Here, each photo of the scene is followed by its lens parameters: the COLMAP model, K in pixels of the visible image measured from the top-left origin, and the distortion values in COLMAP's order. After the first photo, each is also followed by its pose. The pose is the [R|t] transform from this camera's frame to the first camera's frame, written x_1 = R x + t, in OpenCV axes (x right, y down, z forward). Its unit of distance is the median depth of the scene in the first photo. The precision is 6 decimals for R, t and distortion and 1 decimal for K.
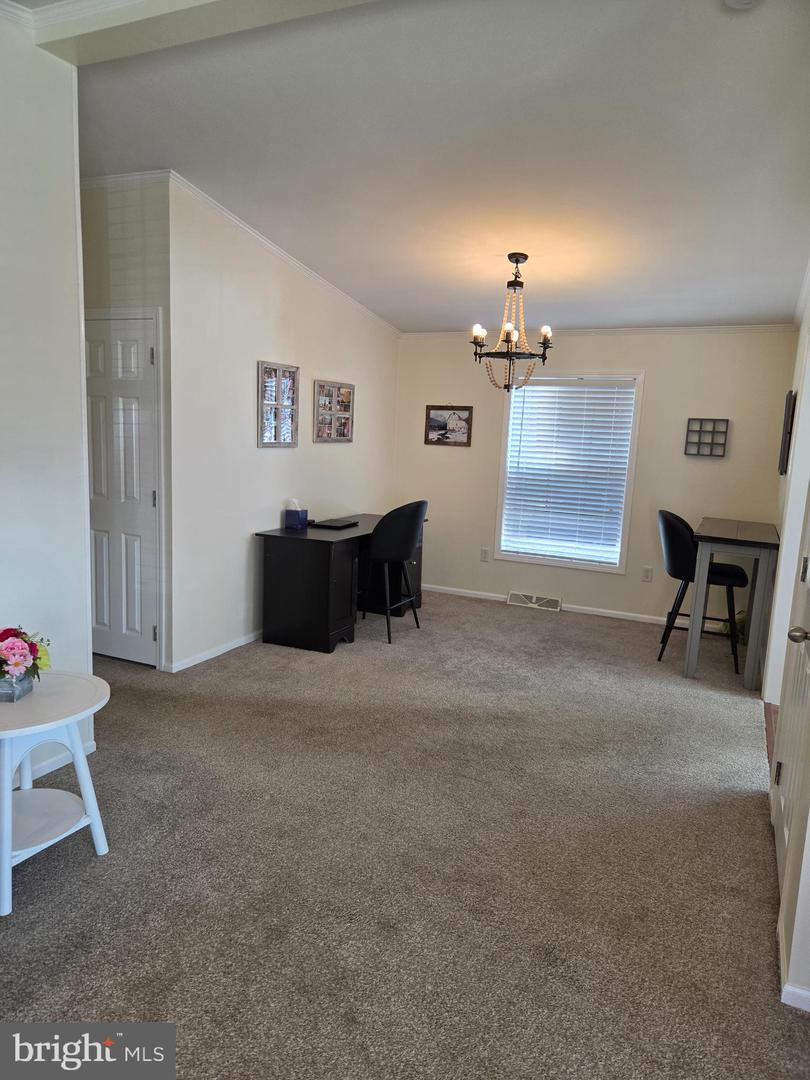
lens RADIAL K [[725.0, 0, 392.8], [0, 725.0, 540.8], [0, 0, 1]] dist [0.079270, -0.069248]
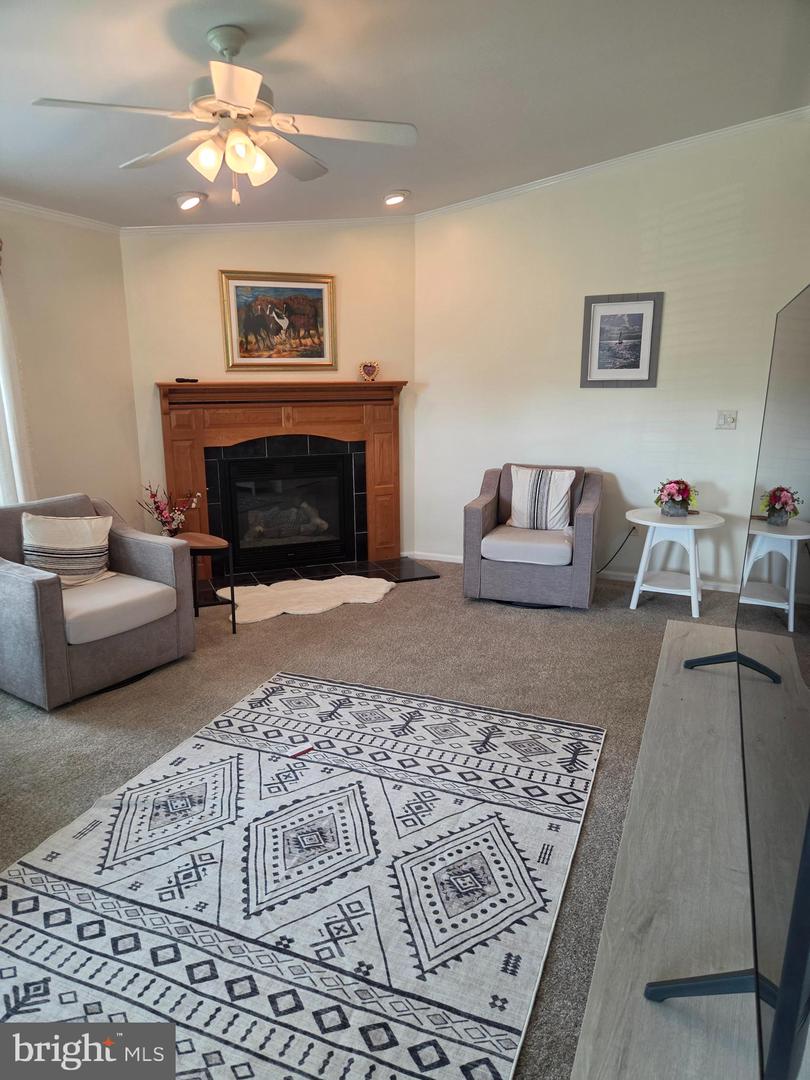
lens RADIAL K [[725.0, 0, 392.8], [0, 725.0, 540.8], [0, 0, 1]] dist [0.079270, -0.069248]
pose [[0.033113, 0.187332, -0.981738, 0.752447], [-0.145363, 0.972735, 0.180711, 0.019926], [0.988824, 0.136725, 0.059441, 0.092600]]
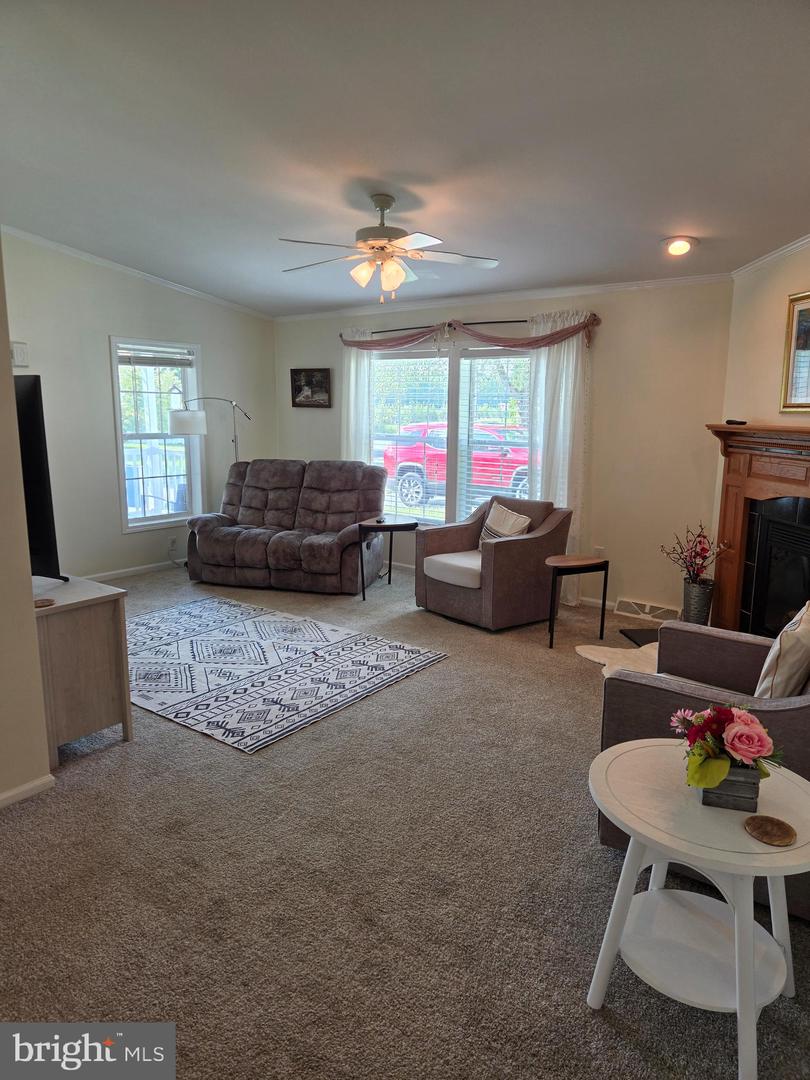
lens RADIAL K [[717.7, 0, 401.7], [0, 717.7, 533.3], [0, 0, 1]] dist [0.083228, -0.066941]
pose [[-0.973610, -0.087584, 0.210743, -0.185183], [-0.013698, 0.944190, 0.329117, -0.158249], [-0.227807, 0.317545, -0.920472, 0.932620]]
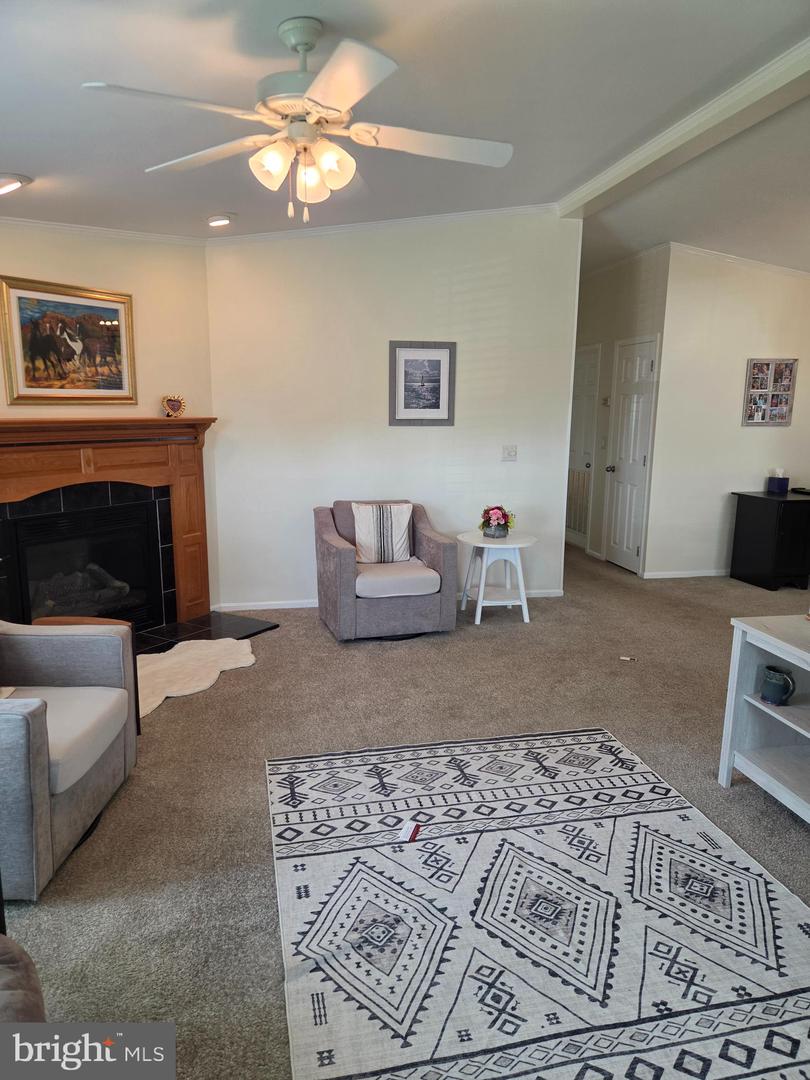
lens RADIAL K [[728.6, 0, 403.4], [0, 728.6, 543.5], [0, 0, 1]] dist [0.079090, -0.068803]
pose [[0.607695, 0.113796, -0.785975, 0.574543], [-0.104558, 0.992530, 0.062861, 0.067563], [0.787258, 0.043980, 0.615054, -0.311702]]
